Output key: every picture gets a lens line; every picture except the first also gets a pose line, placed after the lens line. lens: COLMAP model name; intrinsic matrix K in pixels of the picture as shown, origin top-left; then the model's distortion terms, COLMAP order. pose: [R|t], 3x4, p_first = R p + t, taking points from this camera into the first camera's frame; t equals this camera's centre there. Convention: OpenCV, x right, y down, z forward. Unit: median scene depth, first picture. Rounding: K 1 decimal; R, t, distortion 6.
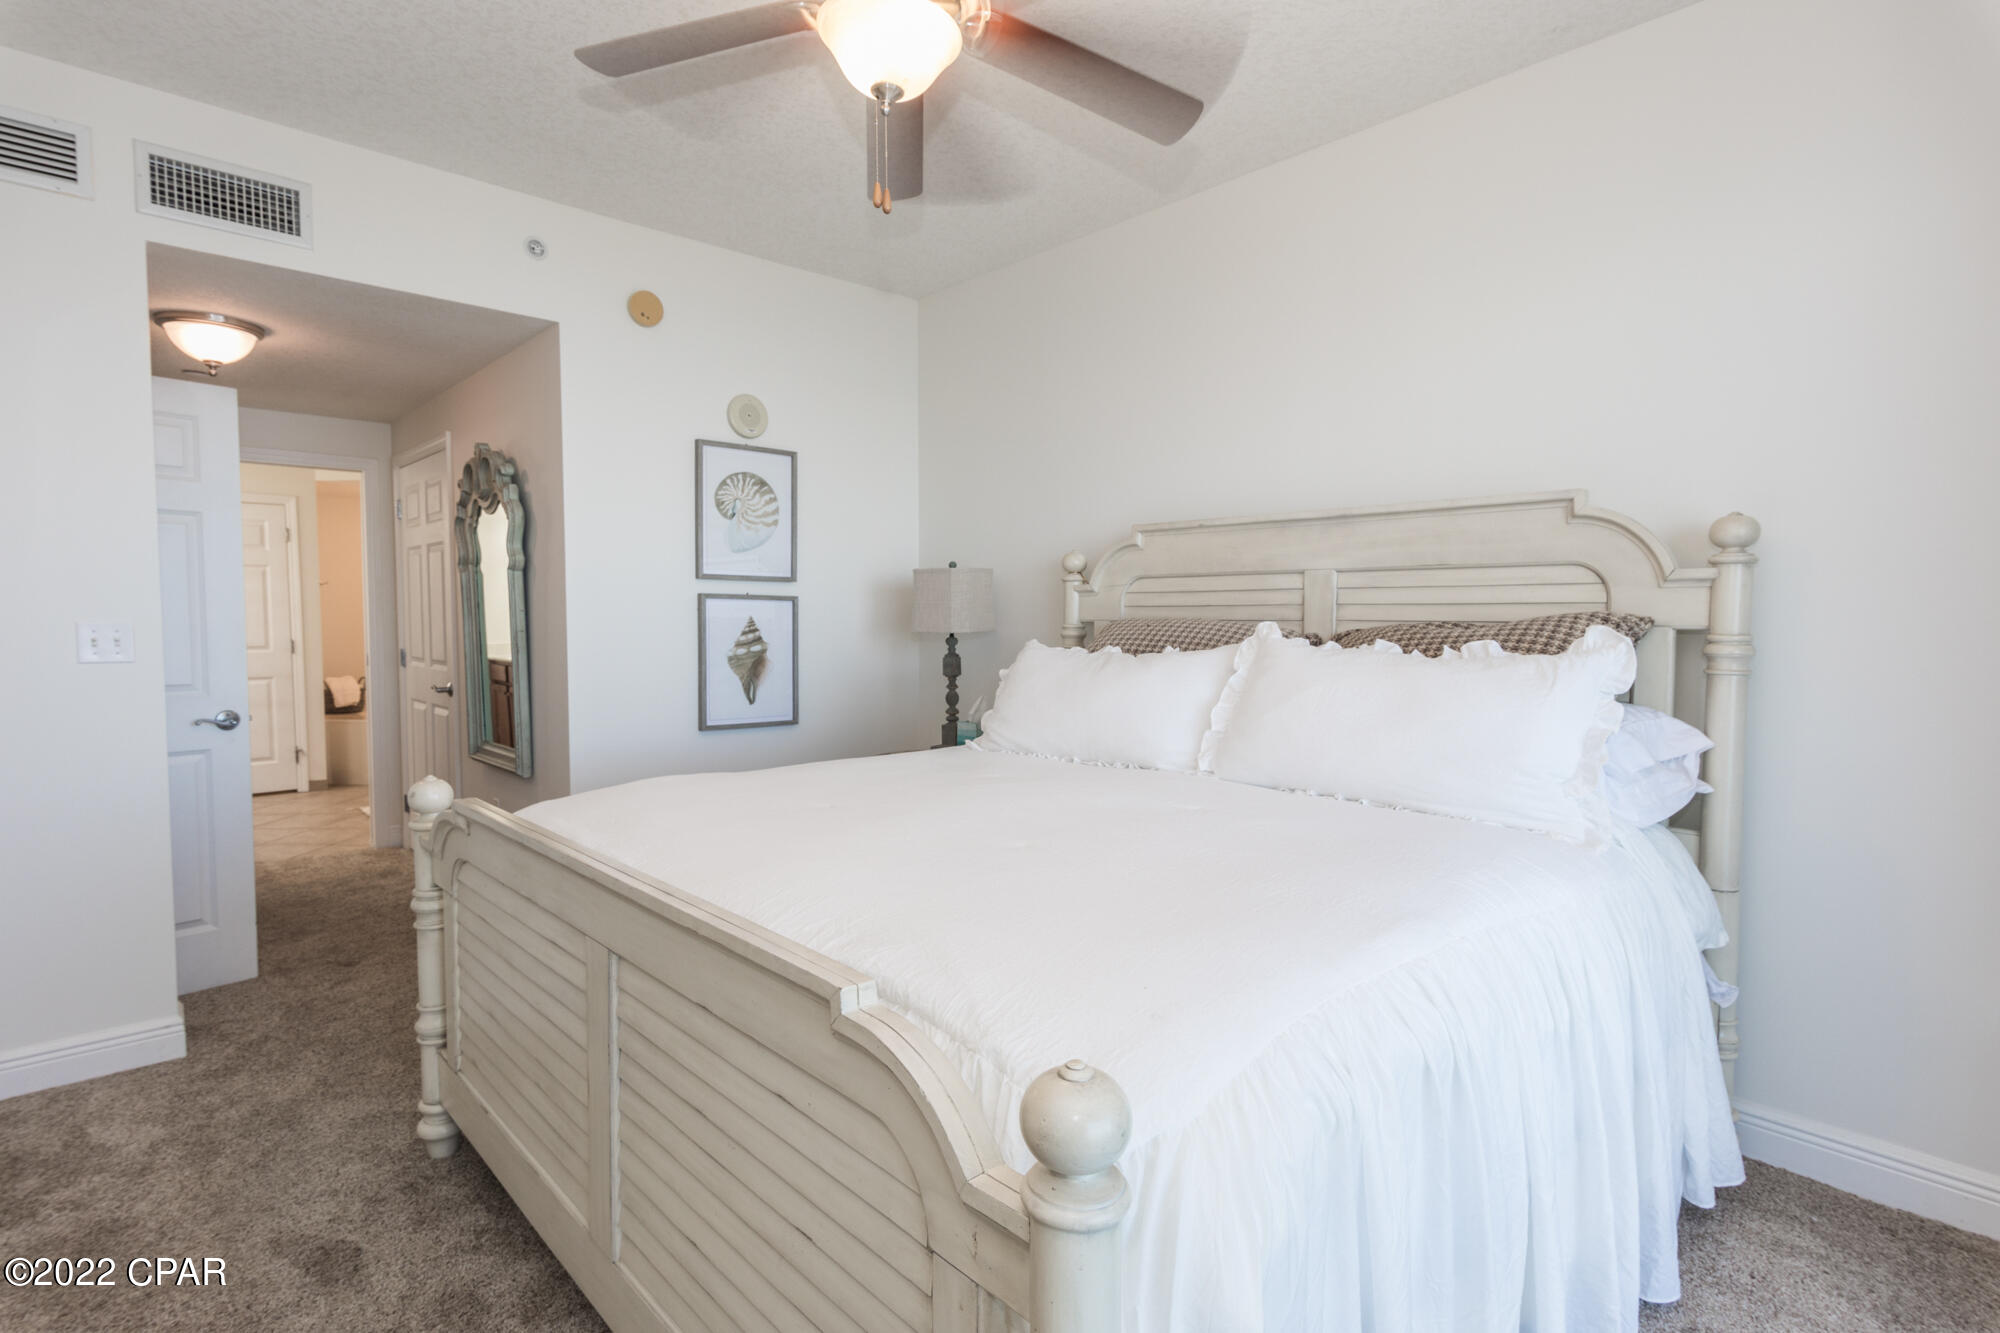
lens RADIAL K [[960.1, 0, 990.7], [0, 960.1, 669.3], [0, 0, 1]] dist [0.003631, -0.000421]
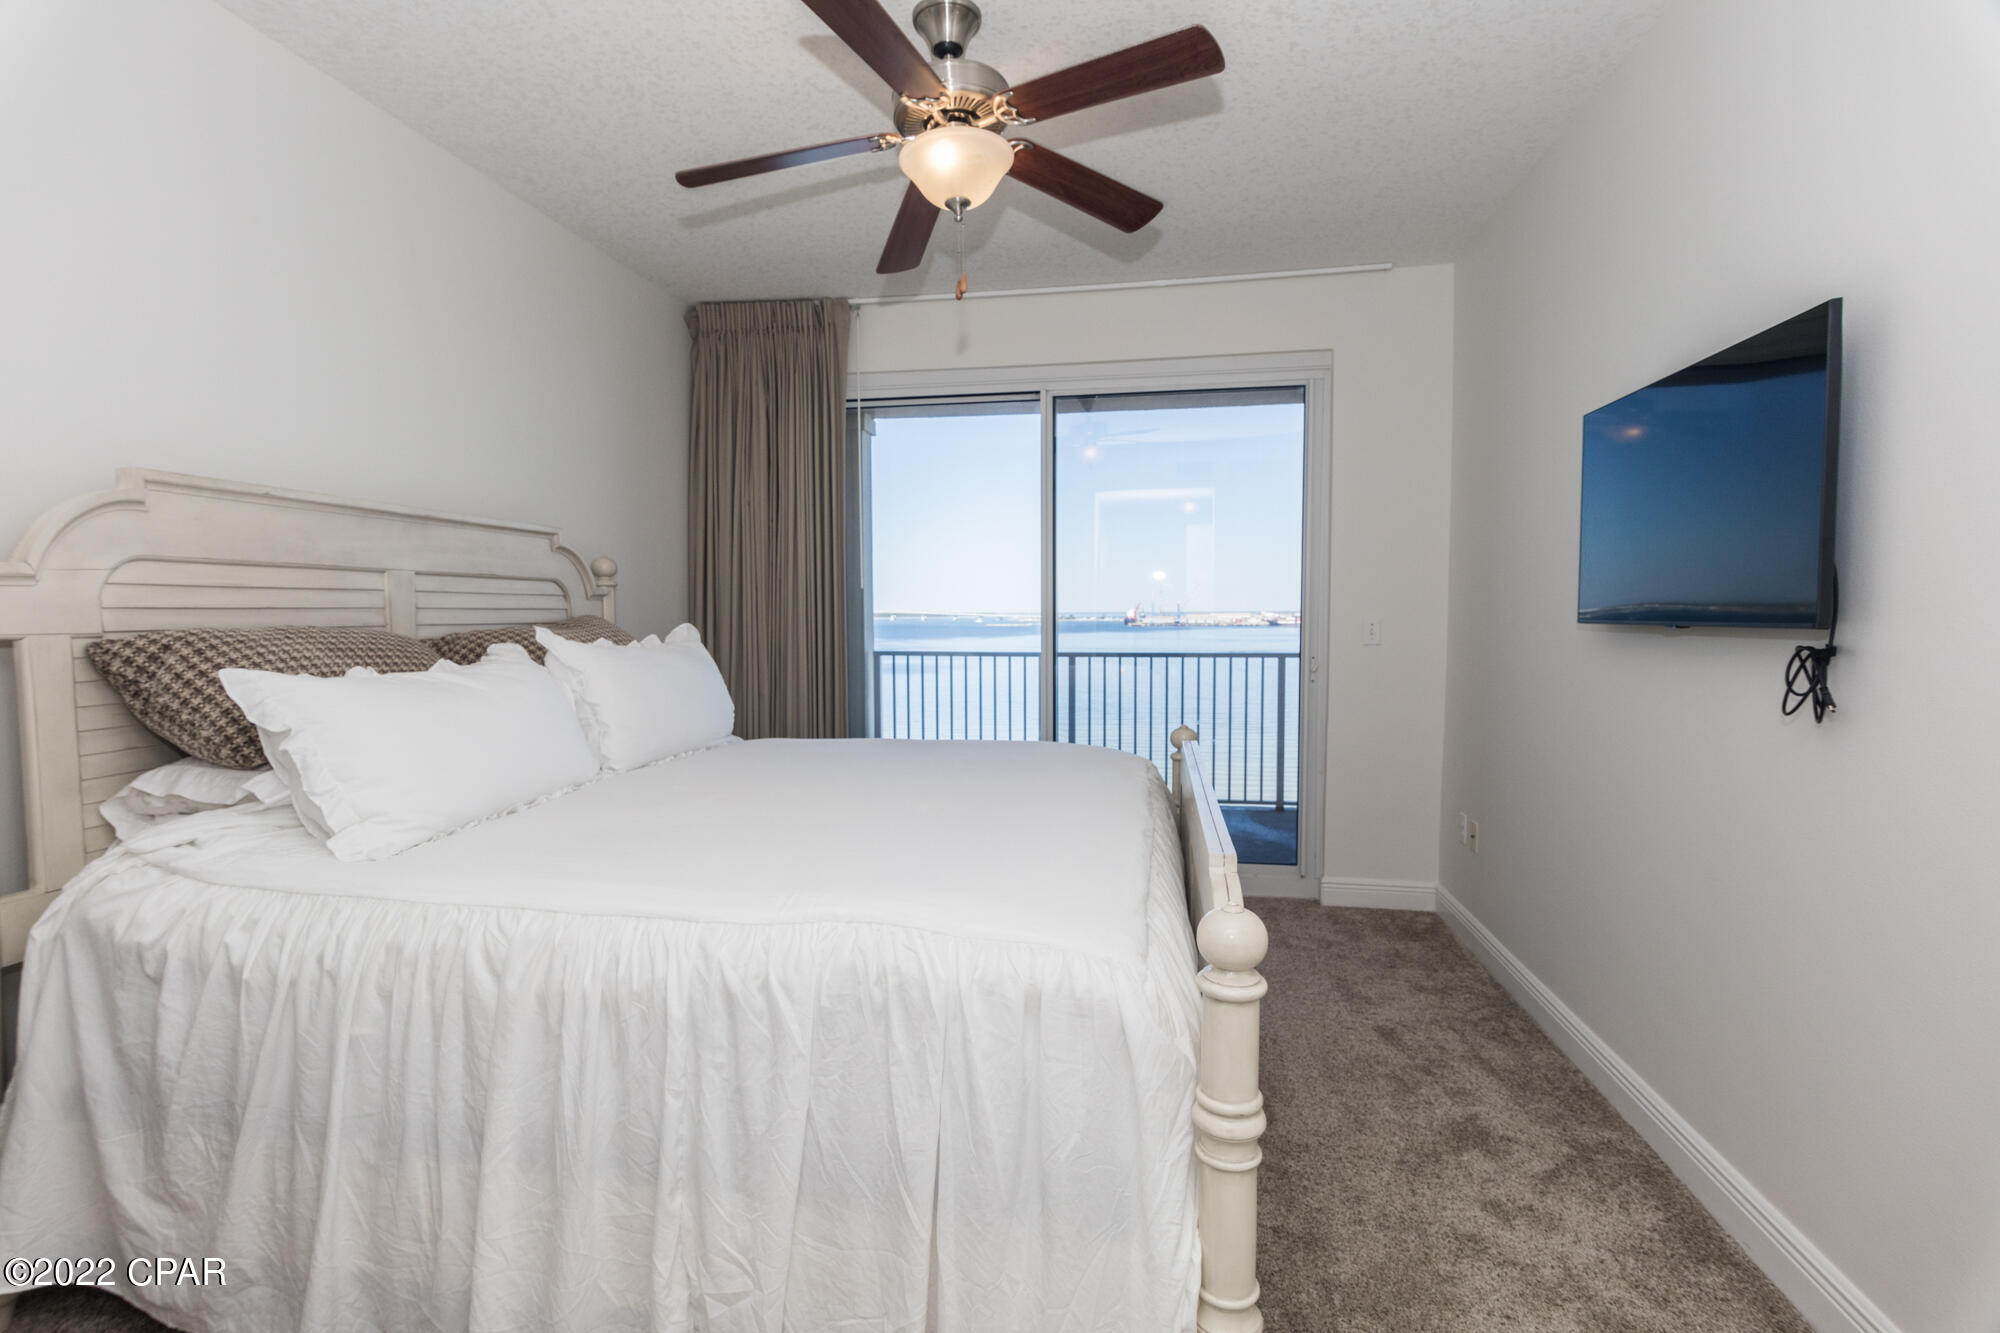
lens RADIAL K [[957.9, 0, 994.8], [0, 957.9, 669.3], [0, 0, 1]] dist [0.002448, -0.000249]
pose [[-0.601587, -0.047520, 0.797393, -0.776122], [0.049402, 0.994105, 0.096514, -0.075432], [-0.797278, 0.097454, -0.595693, 1.181935]]
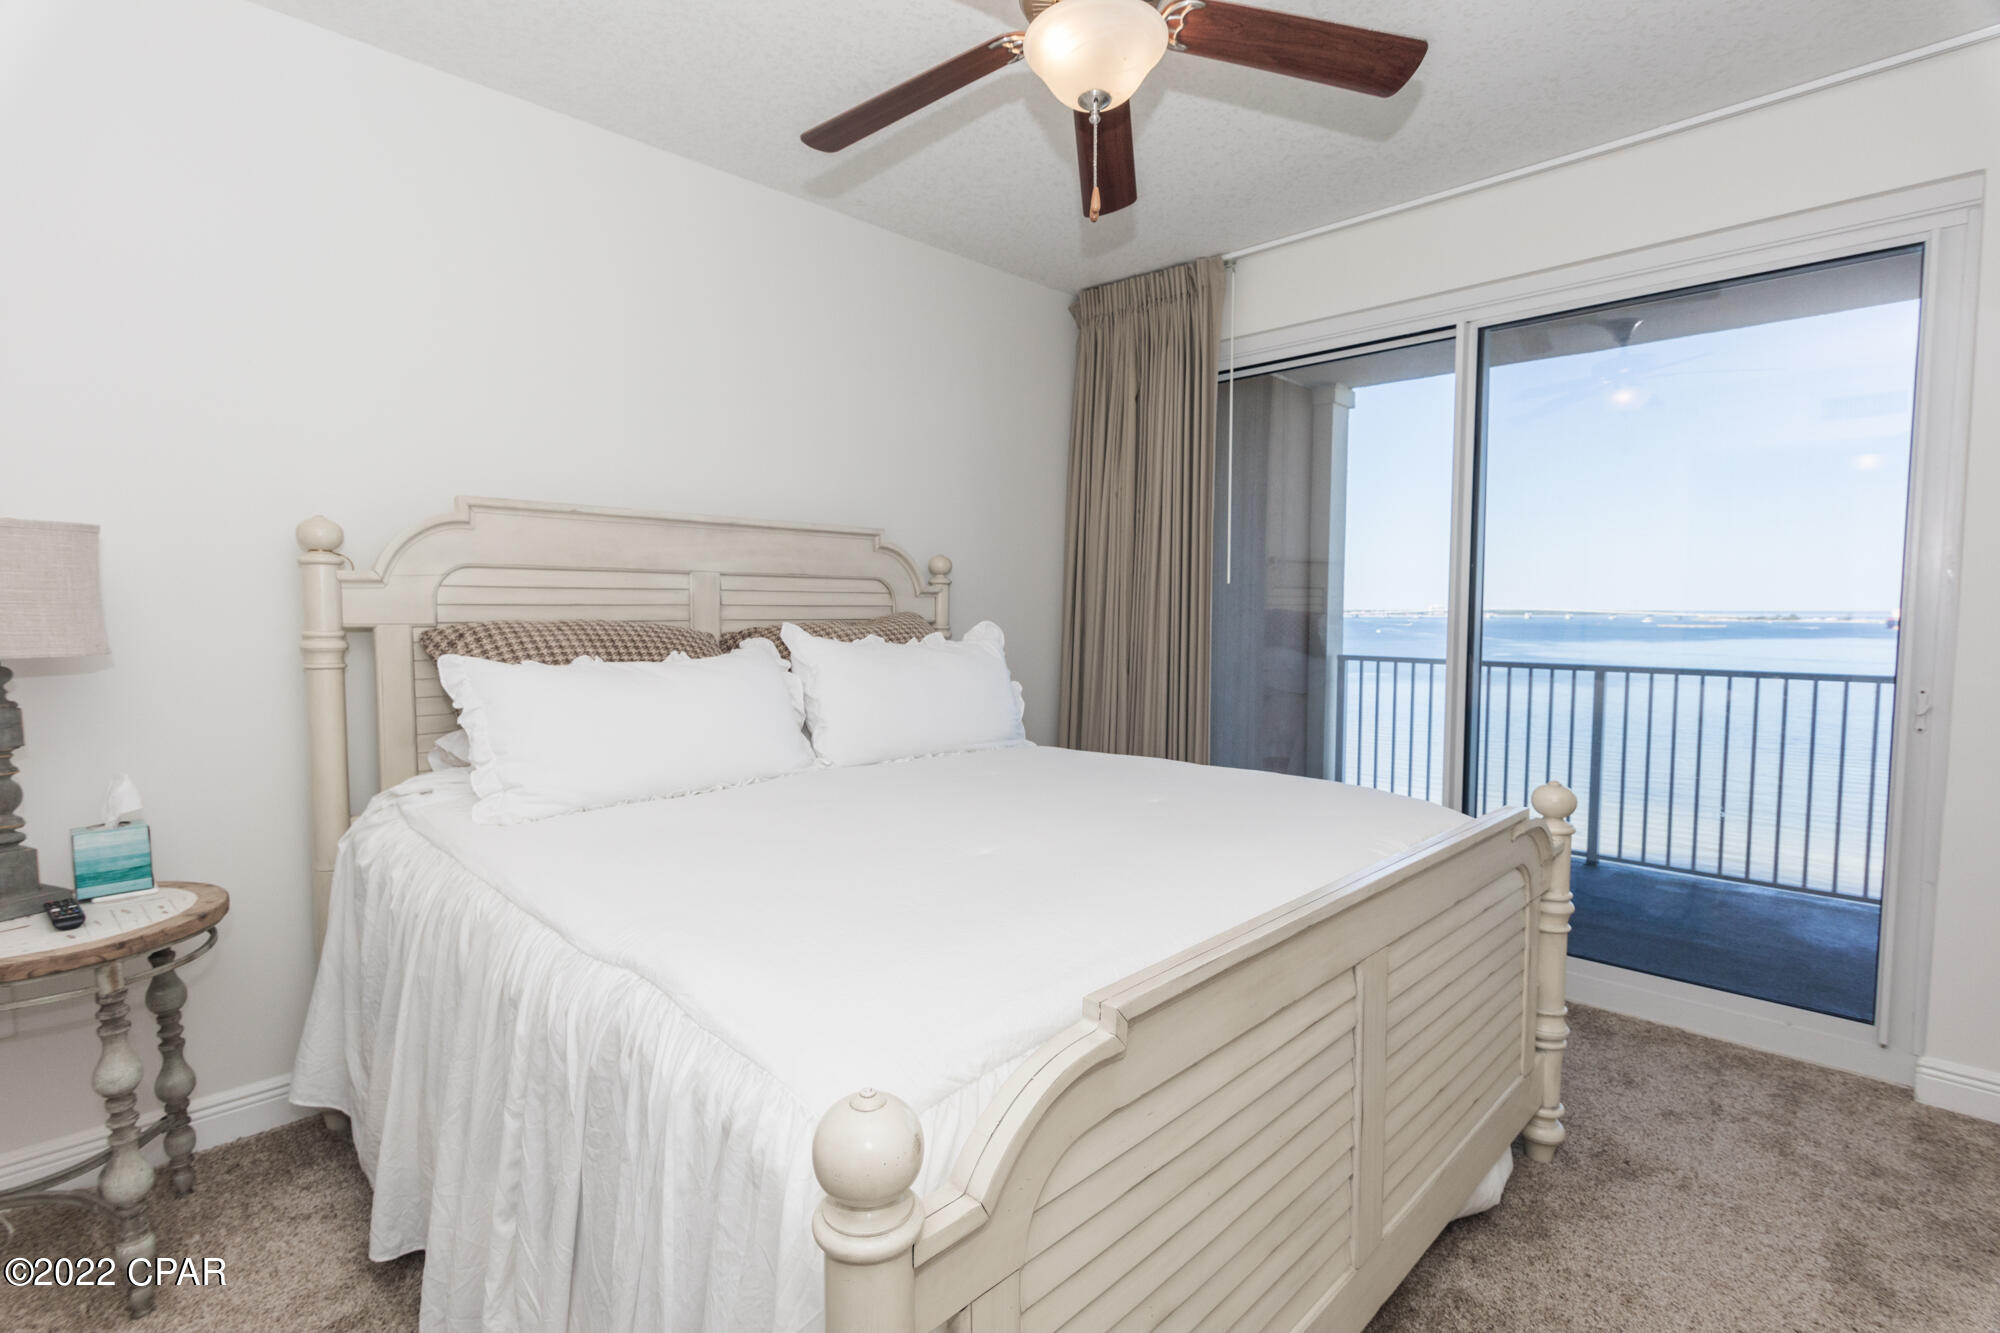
lens RADIAL K [[960.1, 0, 990.7], [0, 960.1, 669.3], [0, 0, 1]] dist [0.003631, -0.000421]
pose [[-0.031086, -0.066661, 0.997291, -0.761144], [0.055194, 0.996137, 0.068305, -0.056278], [-0.997992, 0.057168, -0.027287, 0.779049]]
